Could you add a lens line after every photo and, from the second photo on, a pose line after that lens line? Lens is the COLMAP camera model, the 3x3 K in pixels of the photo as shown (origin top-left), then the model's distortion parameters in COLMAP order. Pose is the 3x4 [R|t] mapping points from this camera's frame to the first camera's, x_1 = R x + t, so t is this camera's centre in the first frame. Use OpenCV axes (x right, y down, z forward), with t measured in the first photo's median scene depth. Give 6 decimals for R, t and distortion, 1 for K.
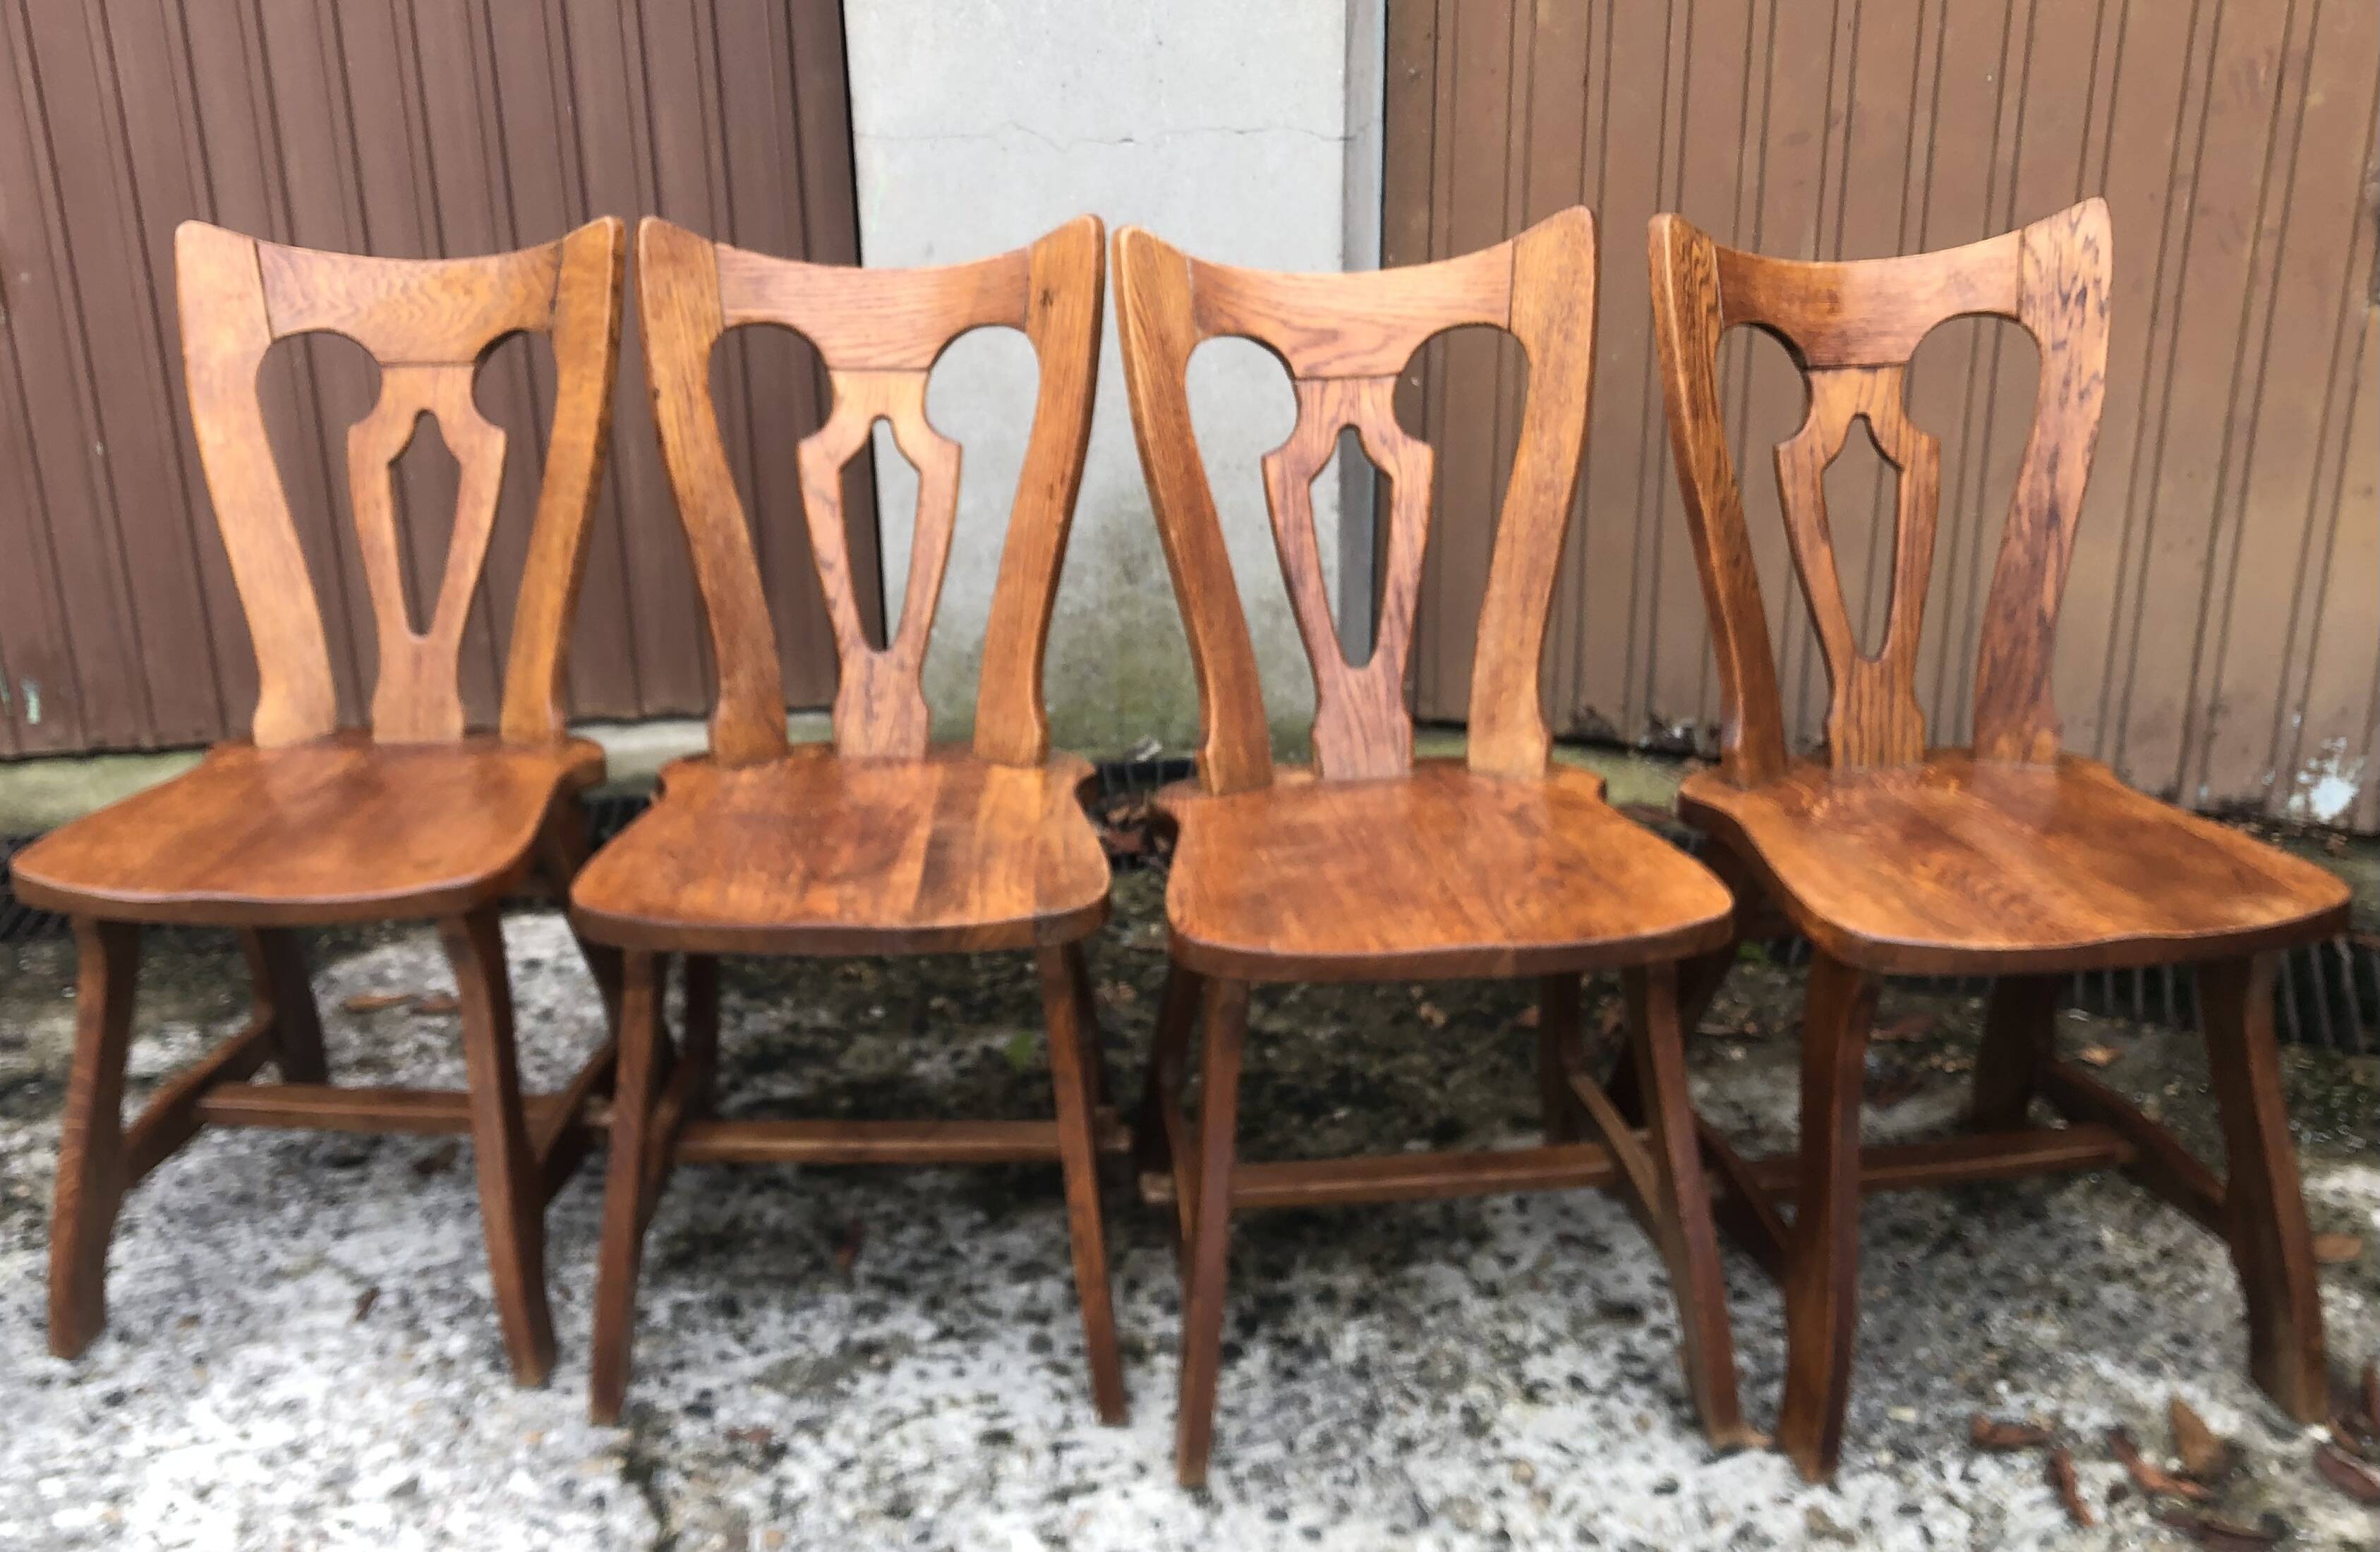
lens RADIAL K [[2390.3, 0, 1073.1], [0, 2390.3, 613.4], [0, 0, 1]] dist [0.076319, -0.236898]
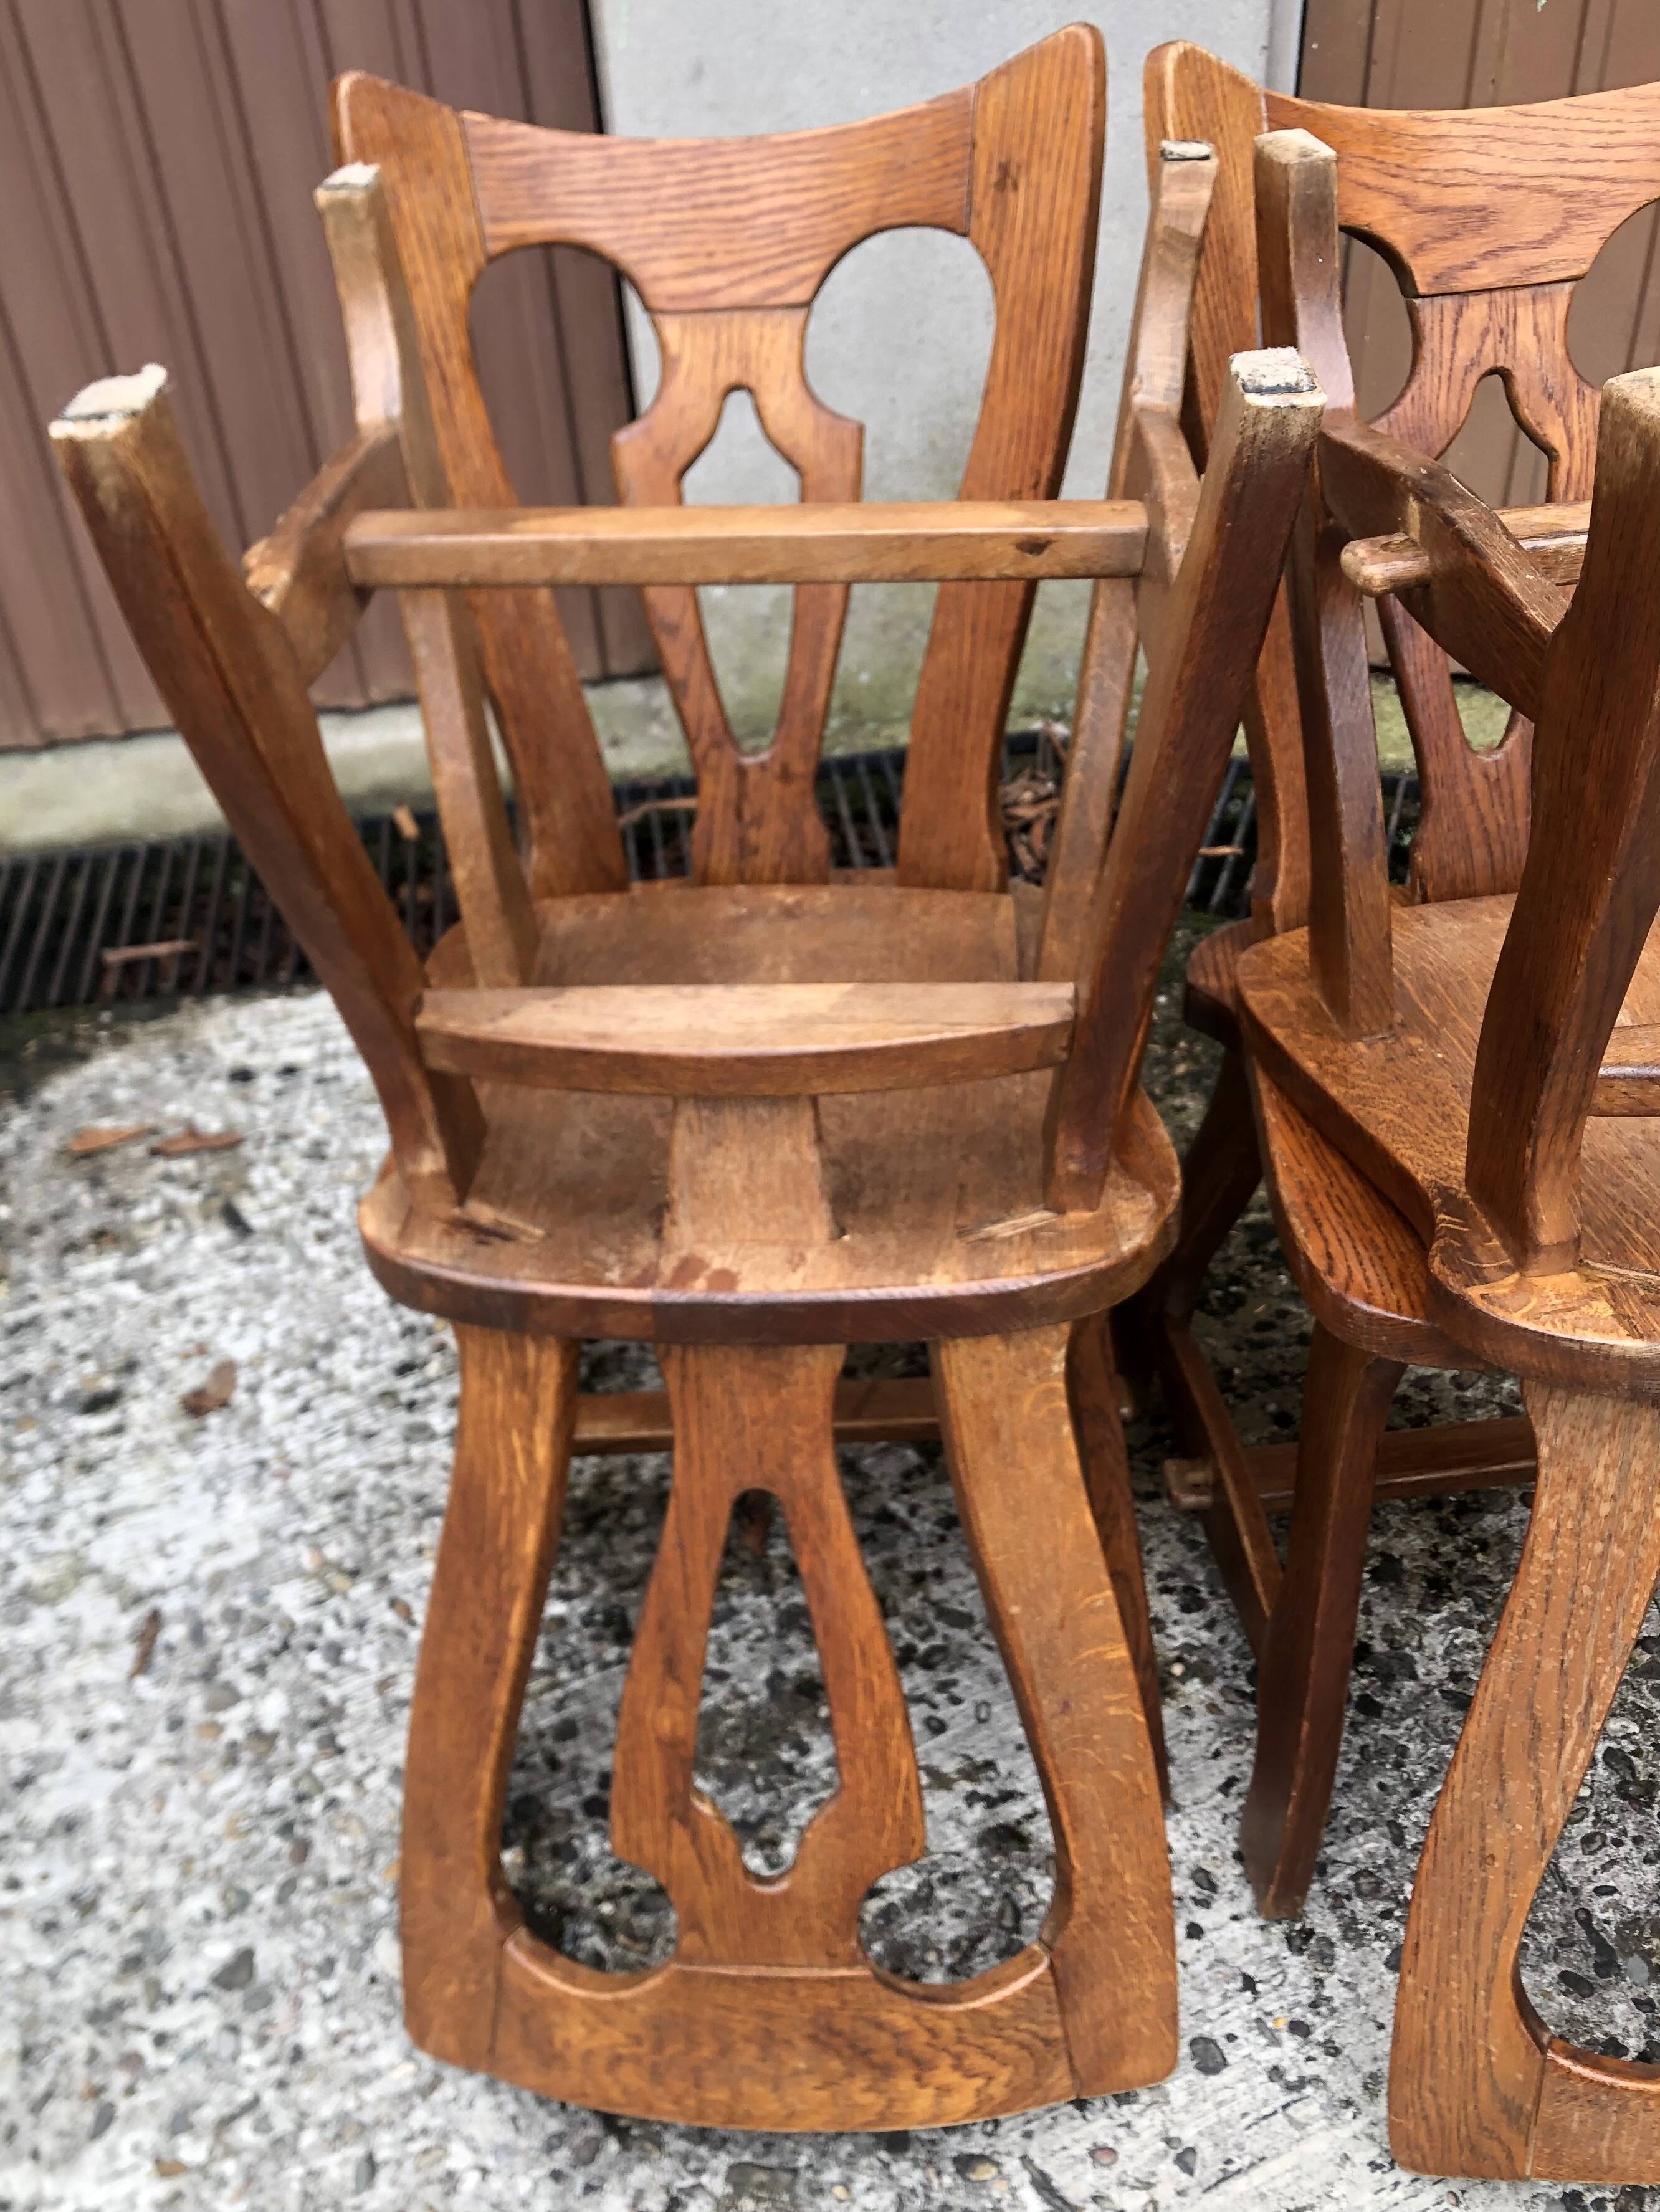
lens RADIAL K [[2113.6, 0, 770.4], [0, 2113.6, 1139.2], [0, 0, 1]] dist [0.059926, -0.134960]
pose [[0.998347, -0.056963, 0.007695, -0.090894], [0.051281, 0.943130, 0.328446, -0.082258], [-0.025966, -0.327508, 0.944492, 0.407180]]
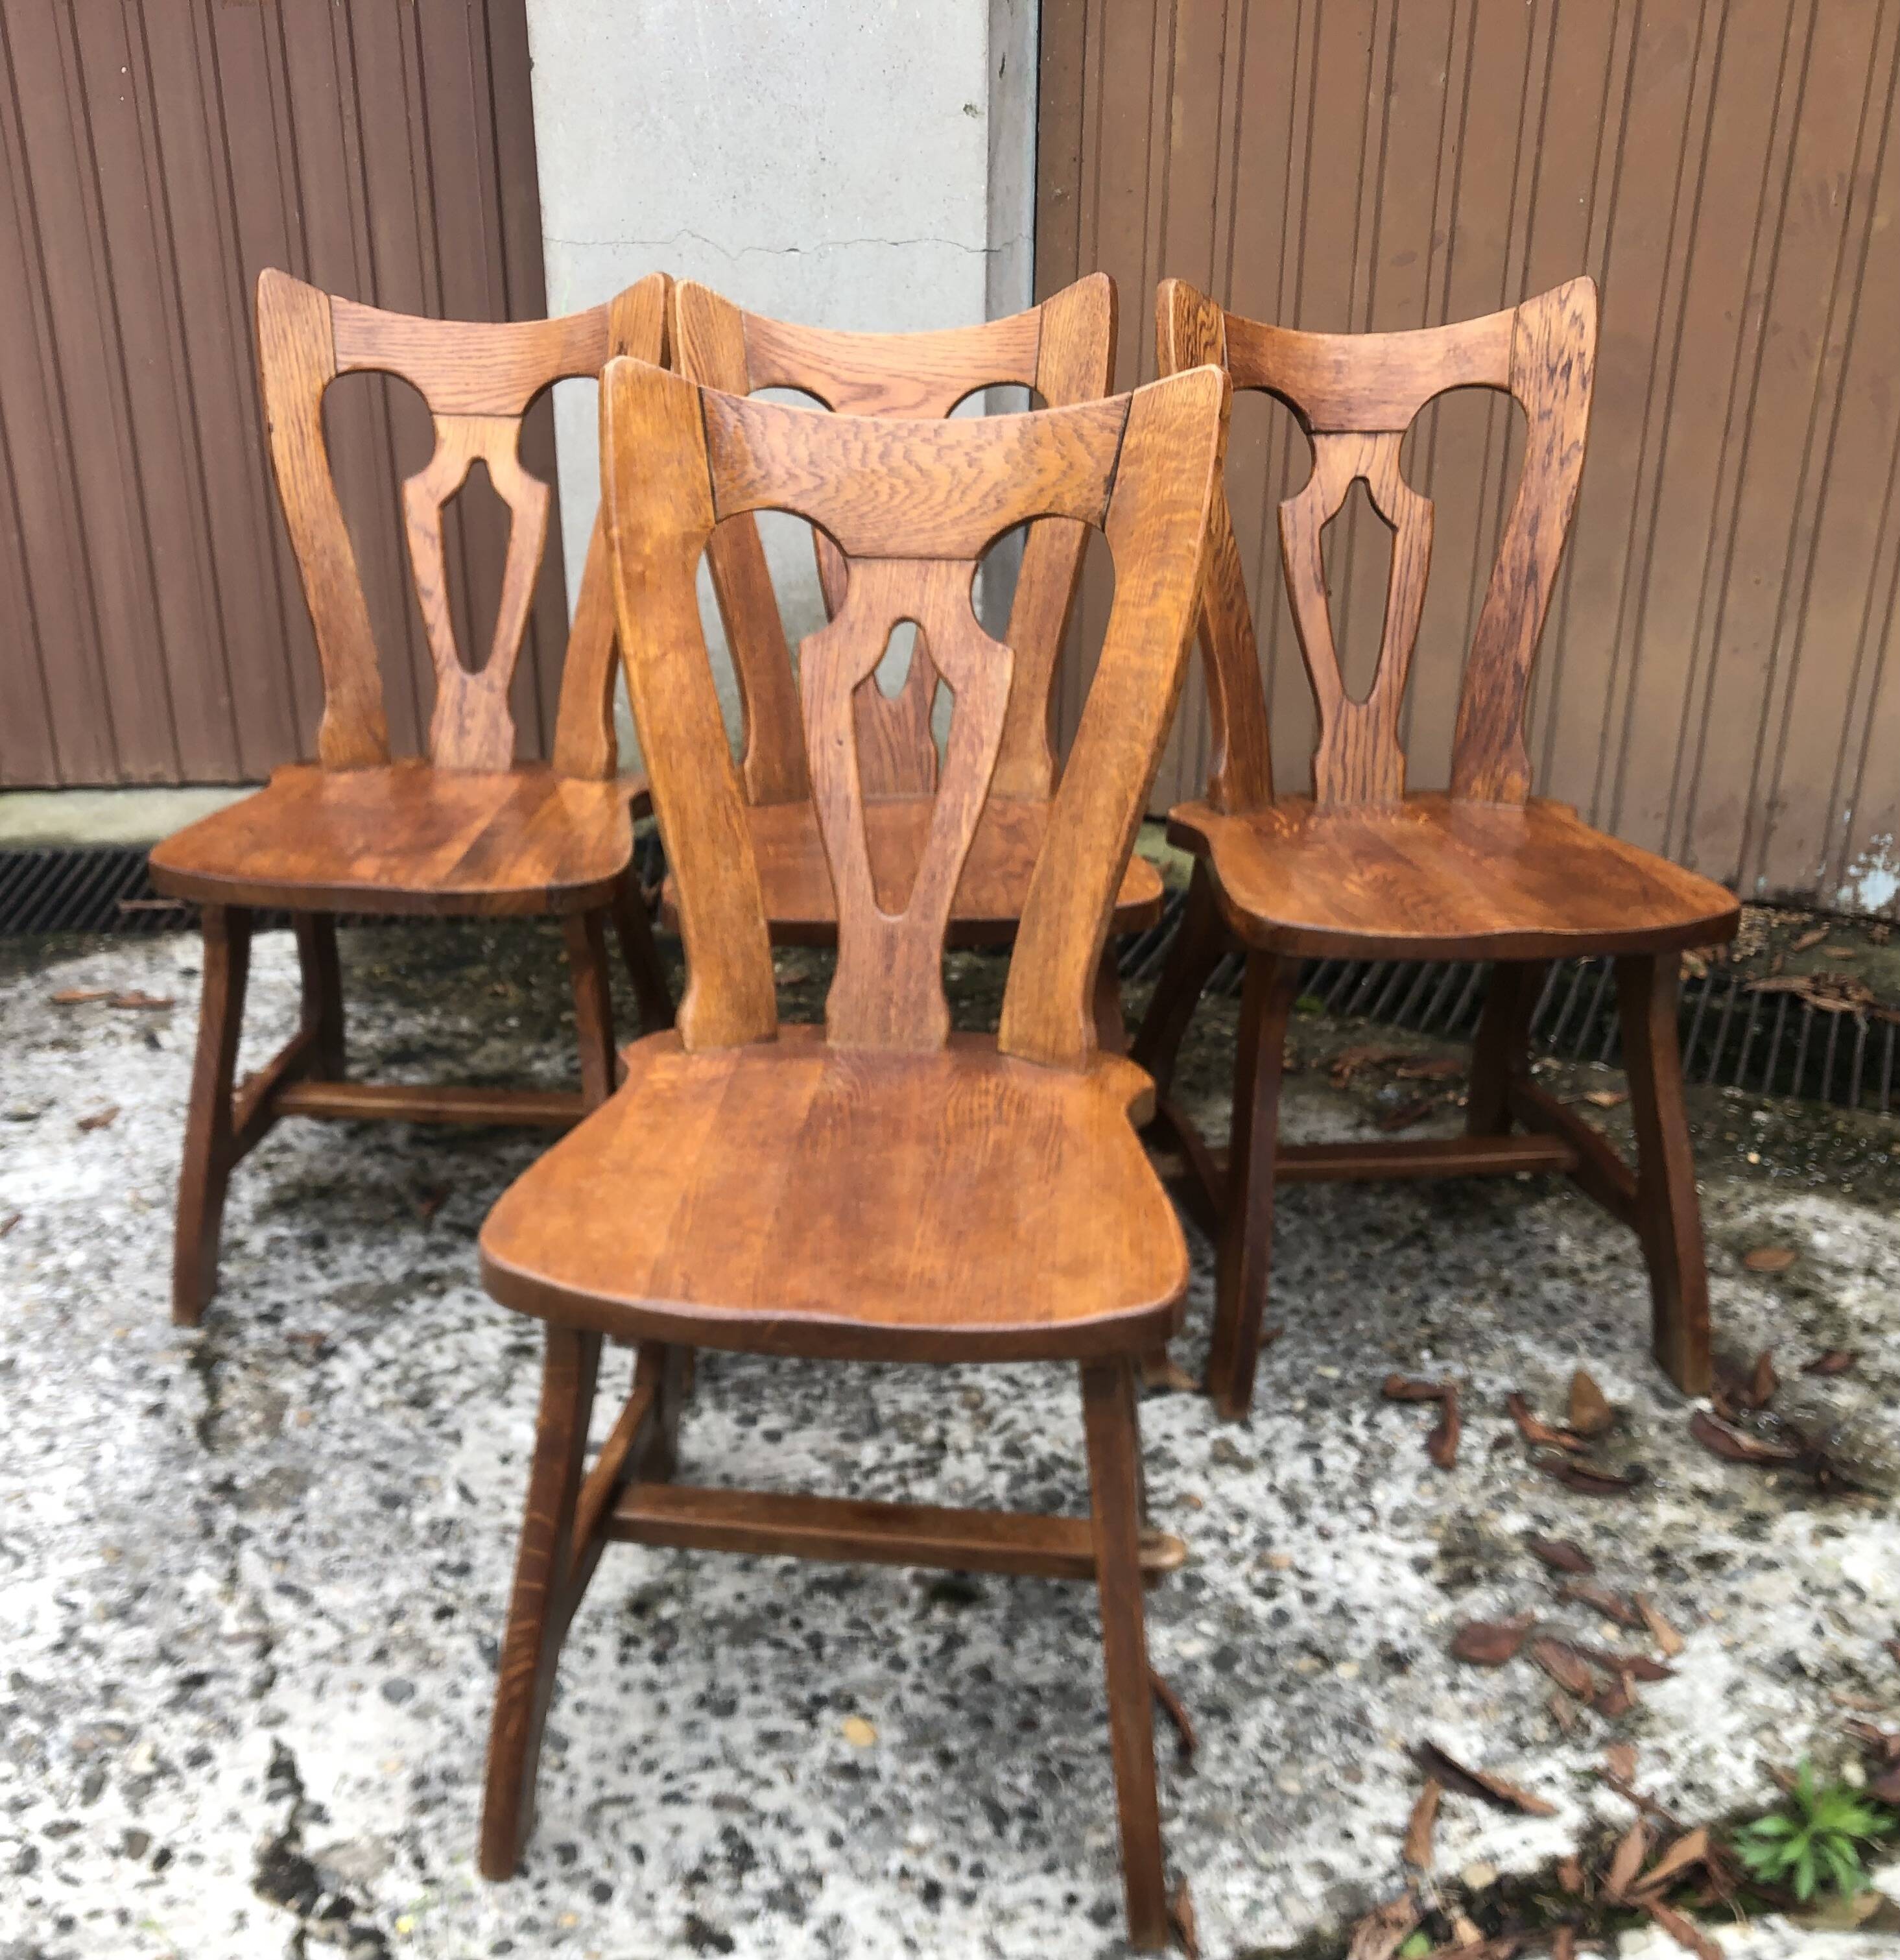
lens RADIAL K [[2196.6, 0, 815.1], [0, 2196.6, 912.6], [0, 0, 1]] dist [0.042284, -0.119783]
pose [[0.997707, 0.038299, -0.055796, 0.145482], [-0.035170, 0.997810, 0.056021, 0.067024], [0.057820, -0.053930, 0.996869, -0.017965]]
